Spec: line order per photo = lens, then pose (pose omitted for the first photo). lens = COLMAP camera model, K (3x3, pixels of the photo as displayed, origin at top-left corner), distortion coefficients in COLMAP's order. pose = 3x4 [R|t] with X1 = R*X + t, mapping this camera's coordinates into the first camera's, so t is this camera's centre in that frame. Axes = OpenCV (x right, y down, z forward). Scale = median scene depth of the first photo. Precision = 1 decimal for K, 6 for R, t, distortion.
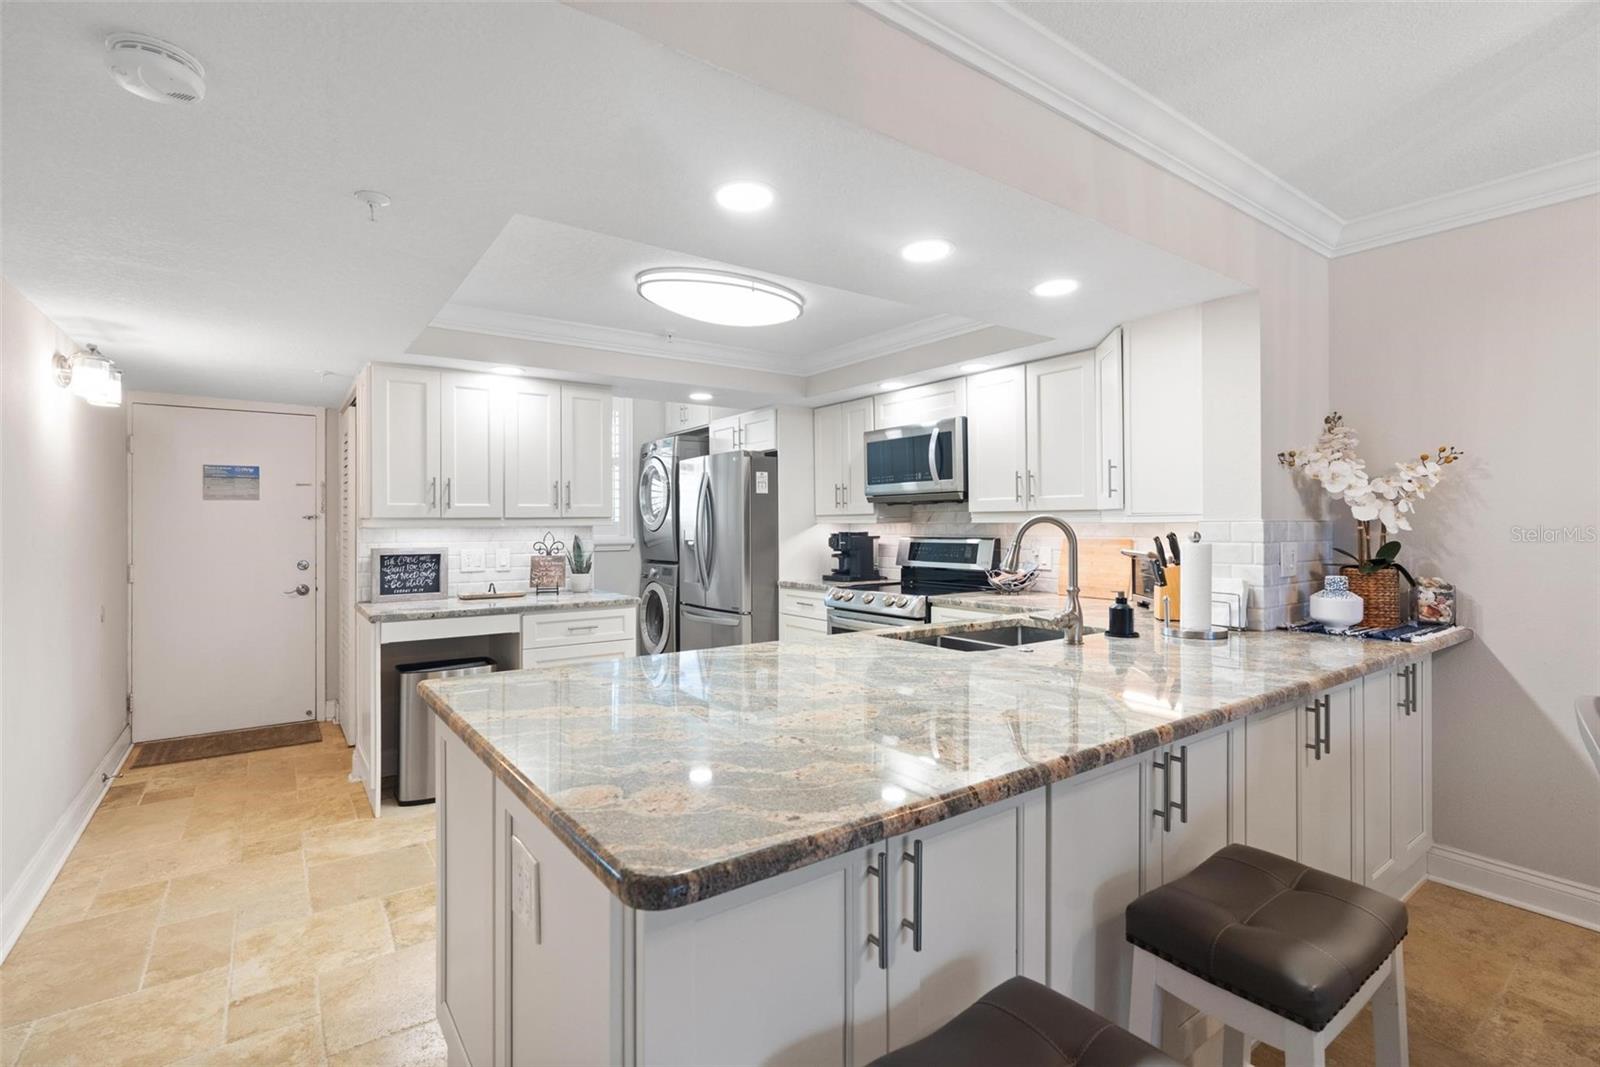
lens RADIAL K [[747.9, 0, 801.8], [0, 747.9, 506.7], [0, 0, 1]] dist [-0.010316, 0.004418]
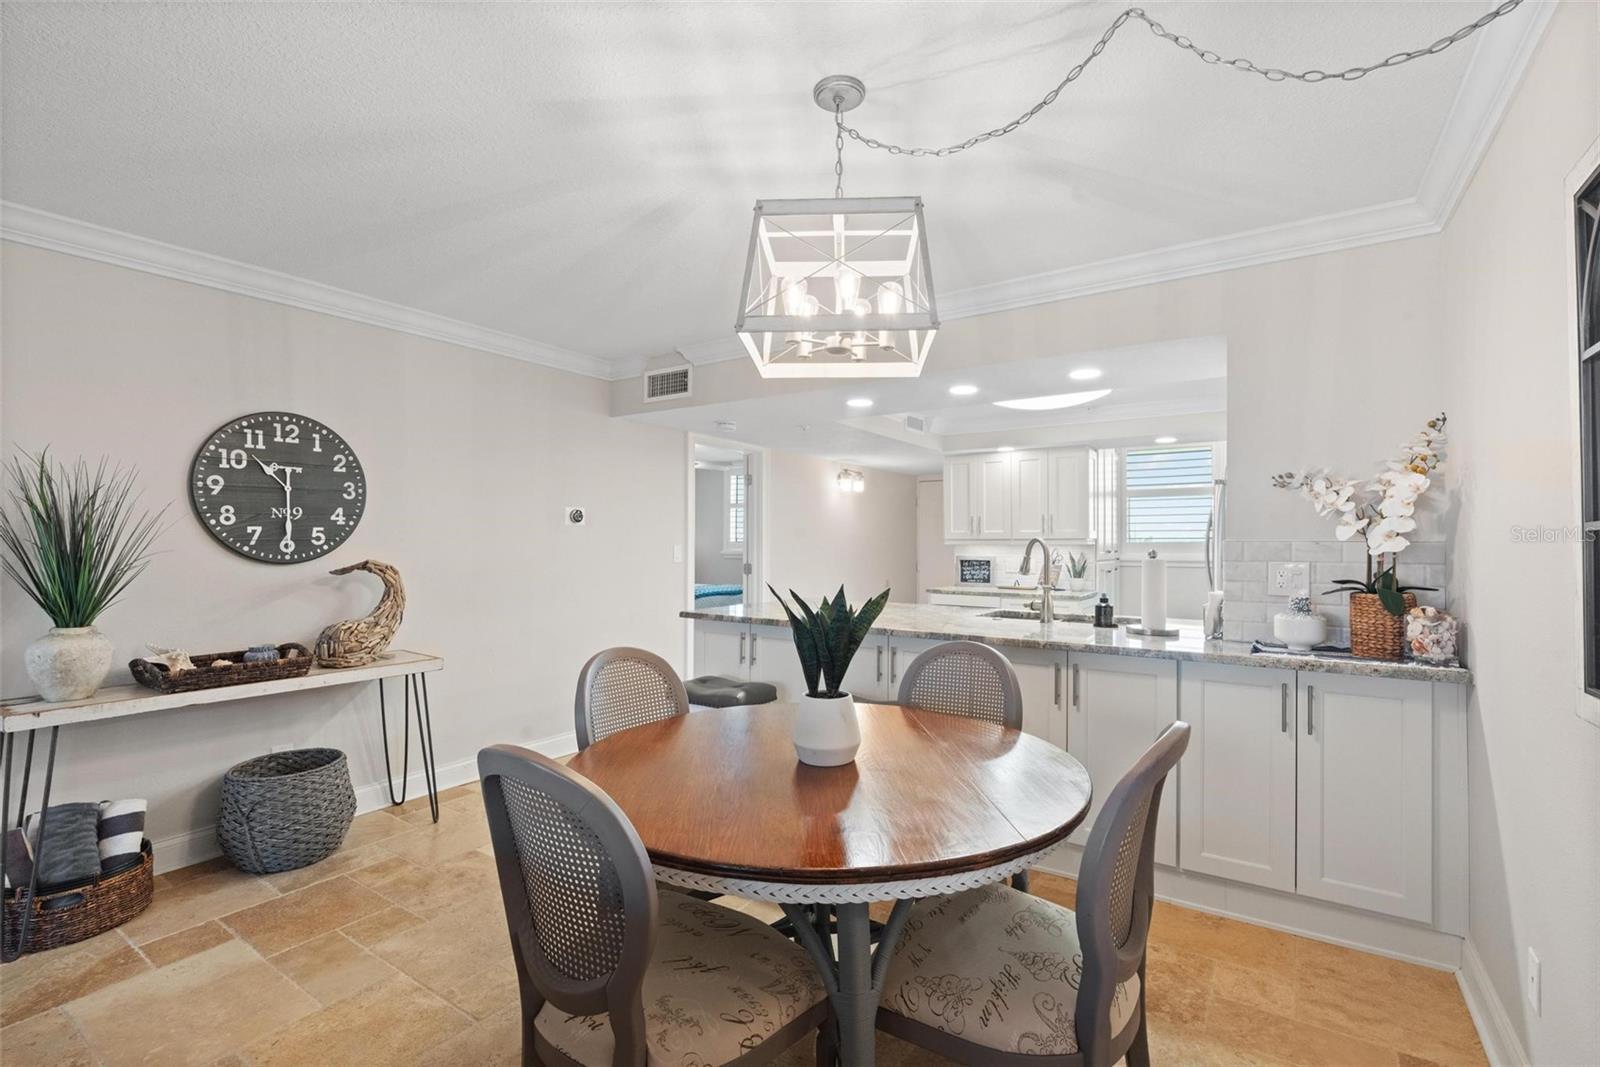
lens RADIAL K [[747.9, 0, 798.9], [0, 747.9, 540.9], [0, 0, 1]] dist [-0.010316, 0.004418]
pose [[0.341929, 0.001429, -0.939725, 0.857139], [0.013252, 0.999892, 0.006343, 0.003501], [0.939633, -0.014622, 0.341873, 0.029598]]
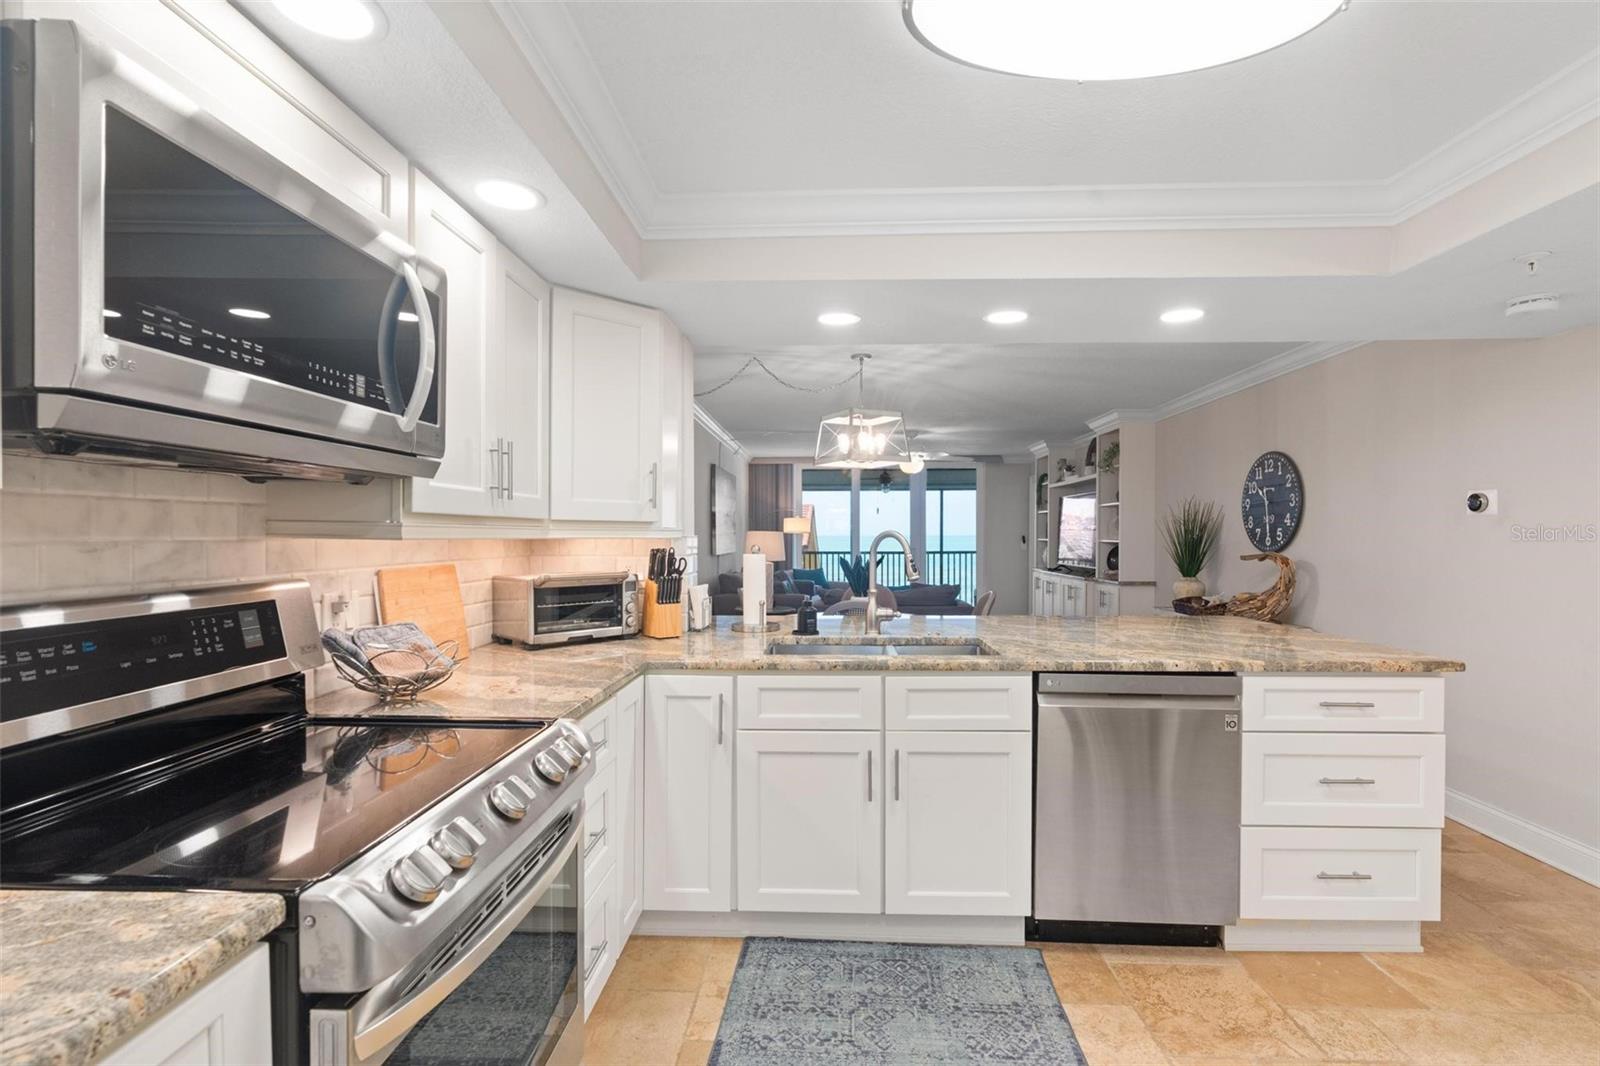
lens RADIAL K [[747.9, 0, 810.1], [0, 747.9, 551.9], [0, 0, 1]] dist [-0.010316, 0.004418]
pose [[-0.783973, -0.009090, 0.620728, -0.170892], [-0.008084, 0.999957, 0.004434, 0.023391], [-0.620742, -0.001542, -0.784013, 1.108056]]
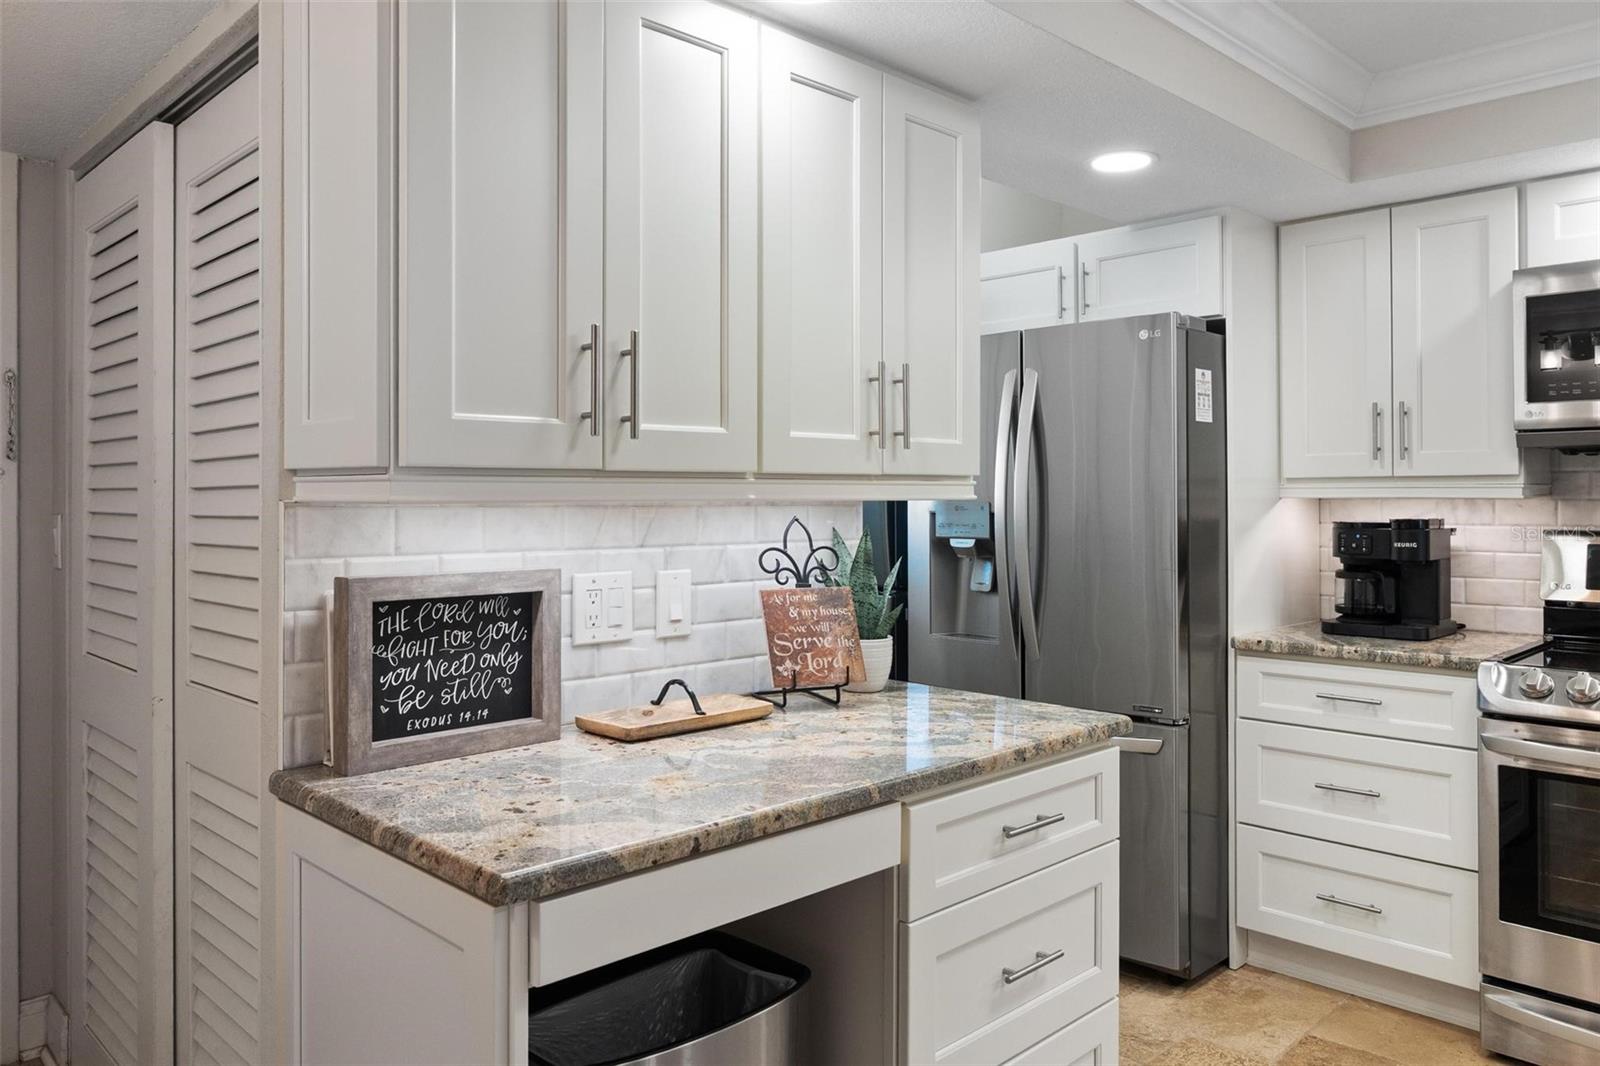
lens RADIAL K [[1151.7, 0, 807.1], [0, 1151.7, 480.2], [0, 0, 1]] dist [0.006807, -0.014589]
pose [[0.988793, 0.006770, 0.149141, -0.410909], [-0.007646, 0.999957, 0.005300, 0.013550], [-0.149098, -0.006381, 0.988802, 0.478264]]
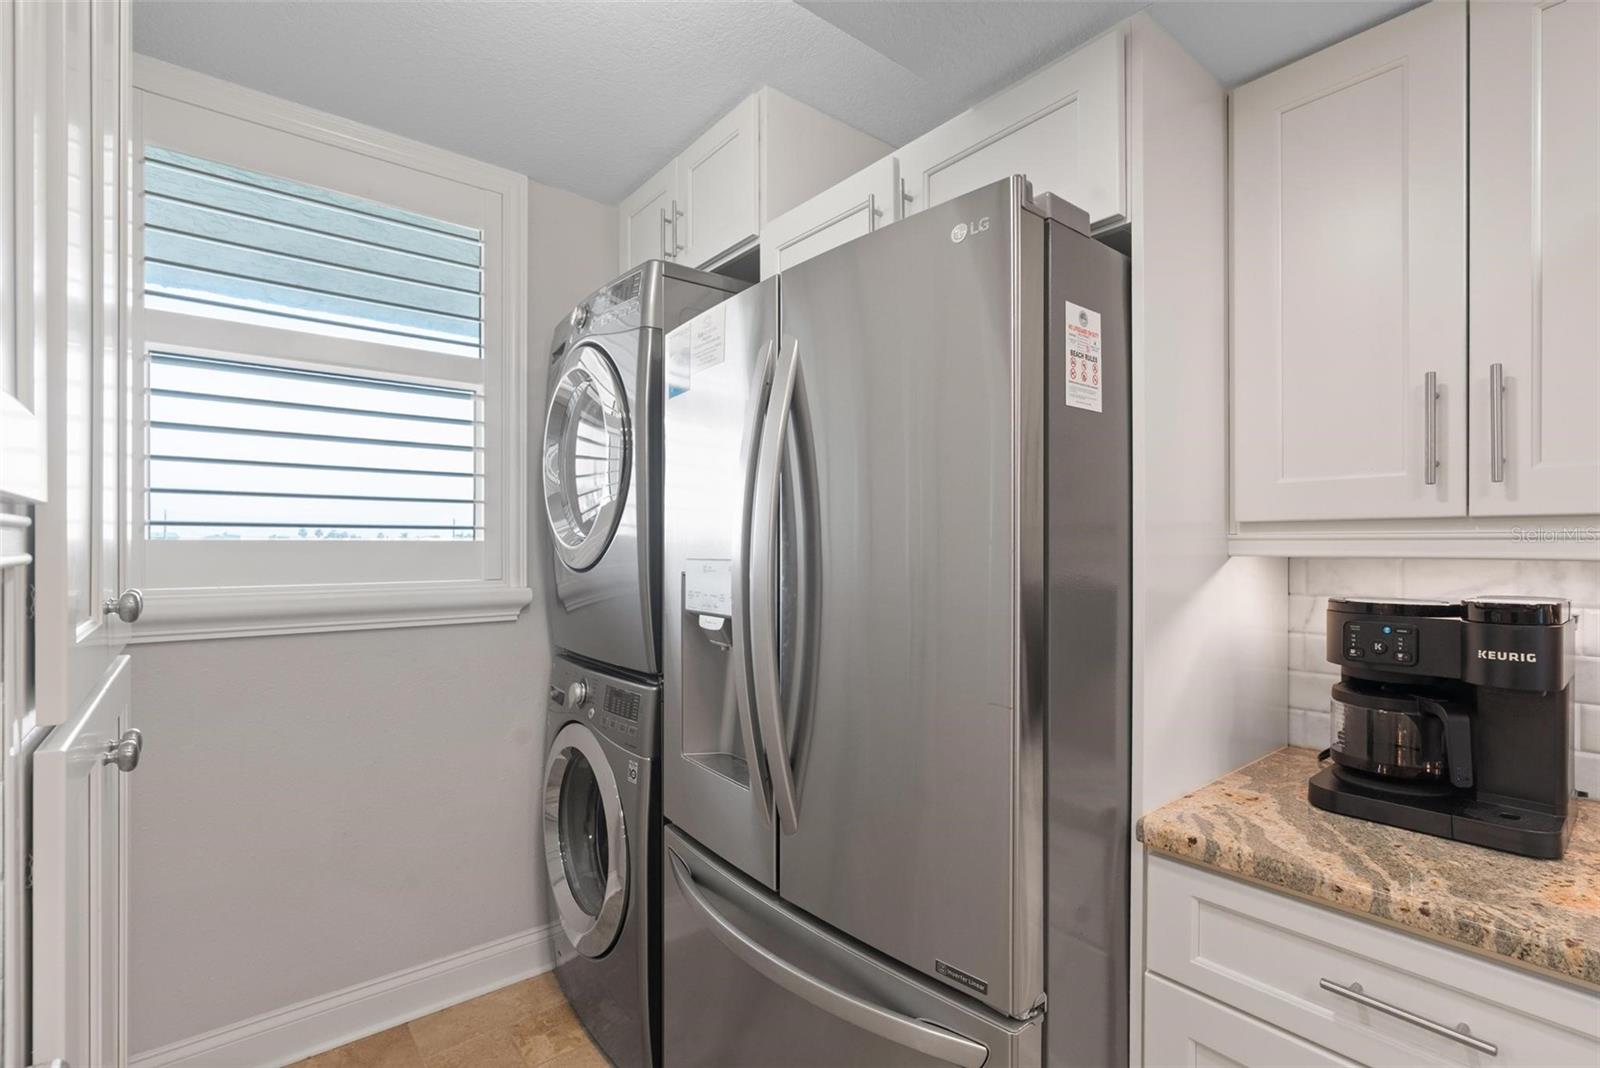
lens RADIAL K [[747.9, 0, 803.5], [0, 747.9, 540.8], [0, 0, 1]] dist [-0.010316, 0.004418]
pose [[0.998408, 0.010108, 0.055495, -0.162961], [-0.010922, 0.999837, 0.014385, 0.018679], [-0.055340, -0.014969, 0.998355, 0.915912]]
